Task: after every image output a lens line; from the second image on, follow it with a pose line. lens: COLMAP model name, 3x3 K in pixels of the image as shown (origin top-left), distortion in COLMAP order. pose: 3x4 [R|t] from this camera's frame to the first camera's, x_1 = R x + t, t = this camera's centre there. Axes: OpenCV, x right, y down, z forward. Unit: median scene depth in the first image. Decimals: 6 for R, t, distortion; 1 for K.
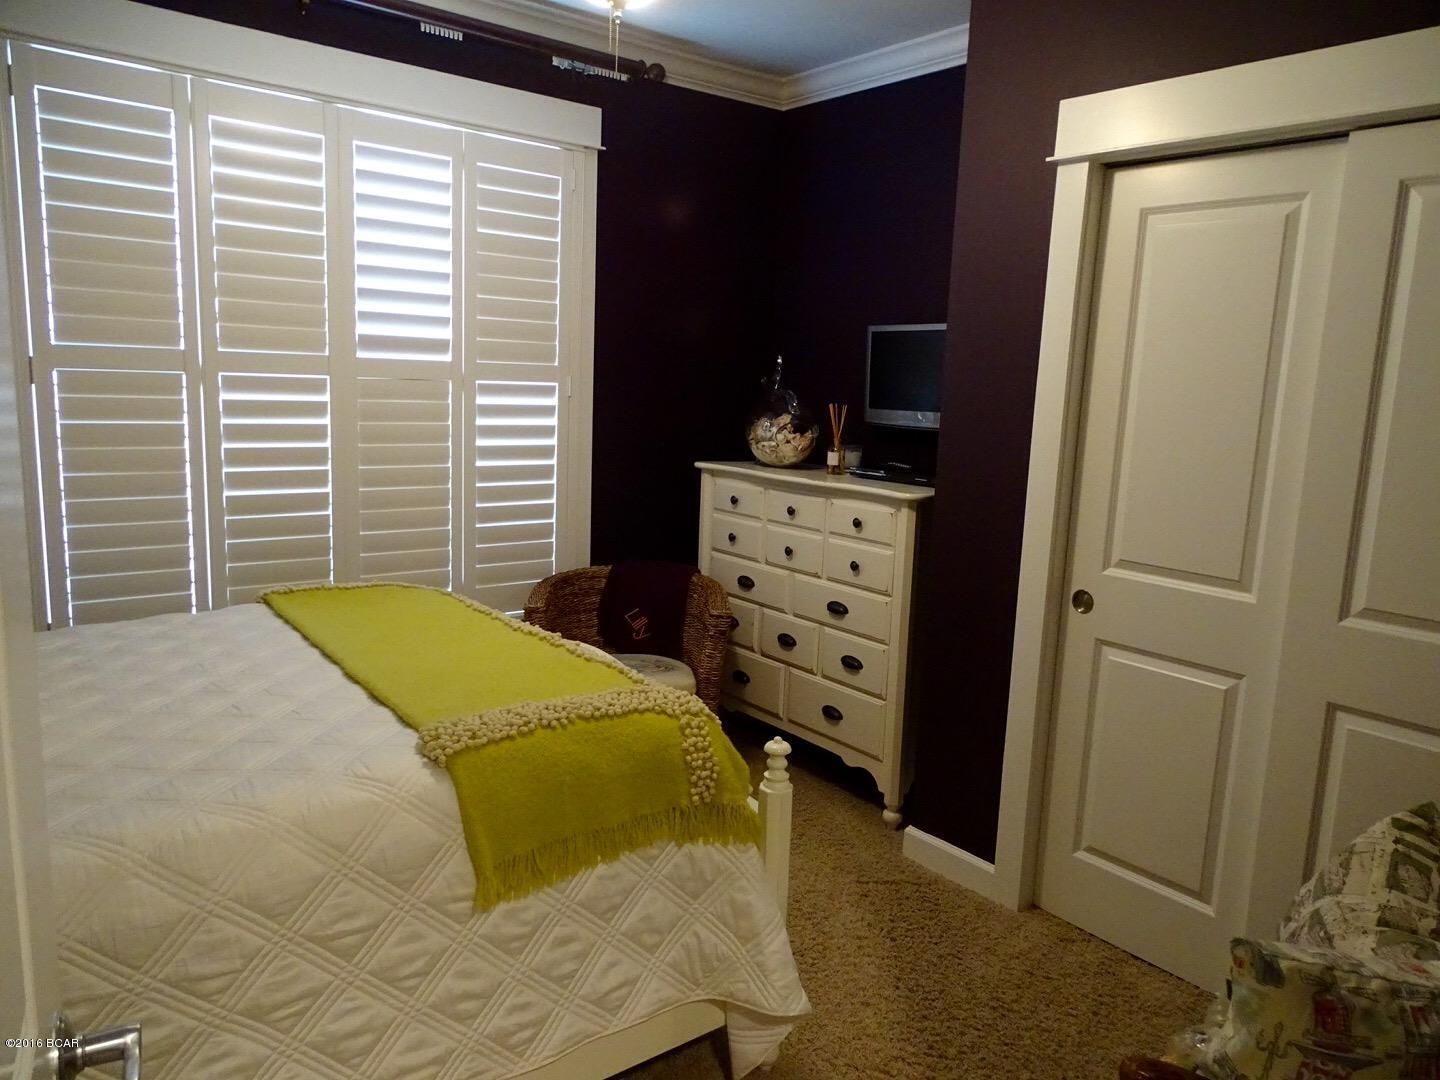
lens RADIAL K [[1025.7, 0, 720.0], [0, 1025.7, 540.6], [0, 0, 1]] dist [-0.001051, 0.000995]
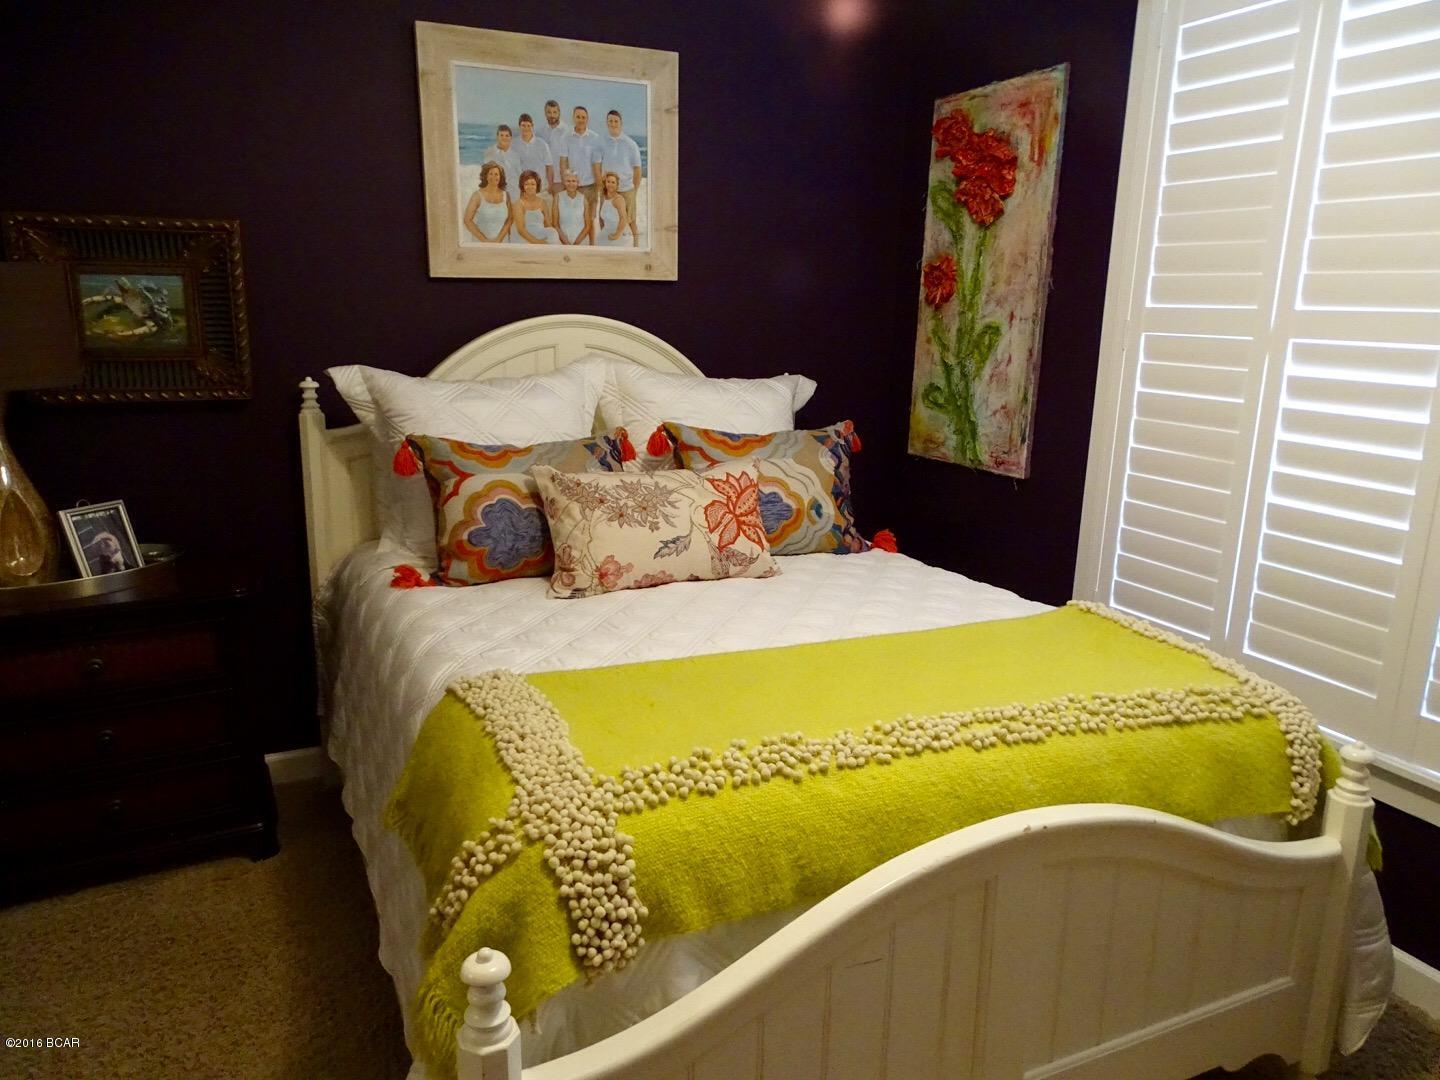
lens RADIAL K [[1025.7, 0, 718.5], [0, 1025.7, 542.6], [0, 0, 1]] dist [-0.001051, 0.000995]
pose [[-0.221070, 0.183347, -0.957869, 0.355900], [-0.185441, 0.956348, 0.225854, -0.115108], [0.957465, 0.227558, -0.177419, 0.780406]]
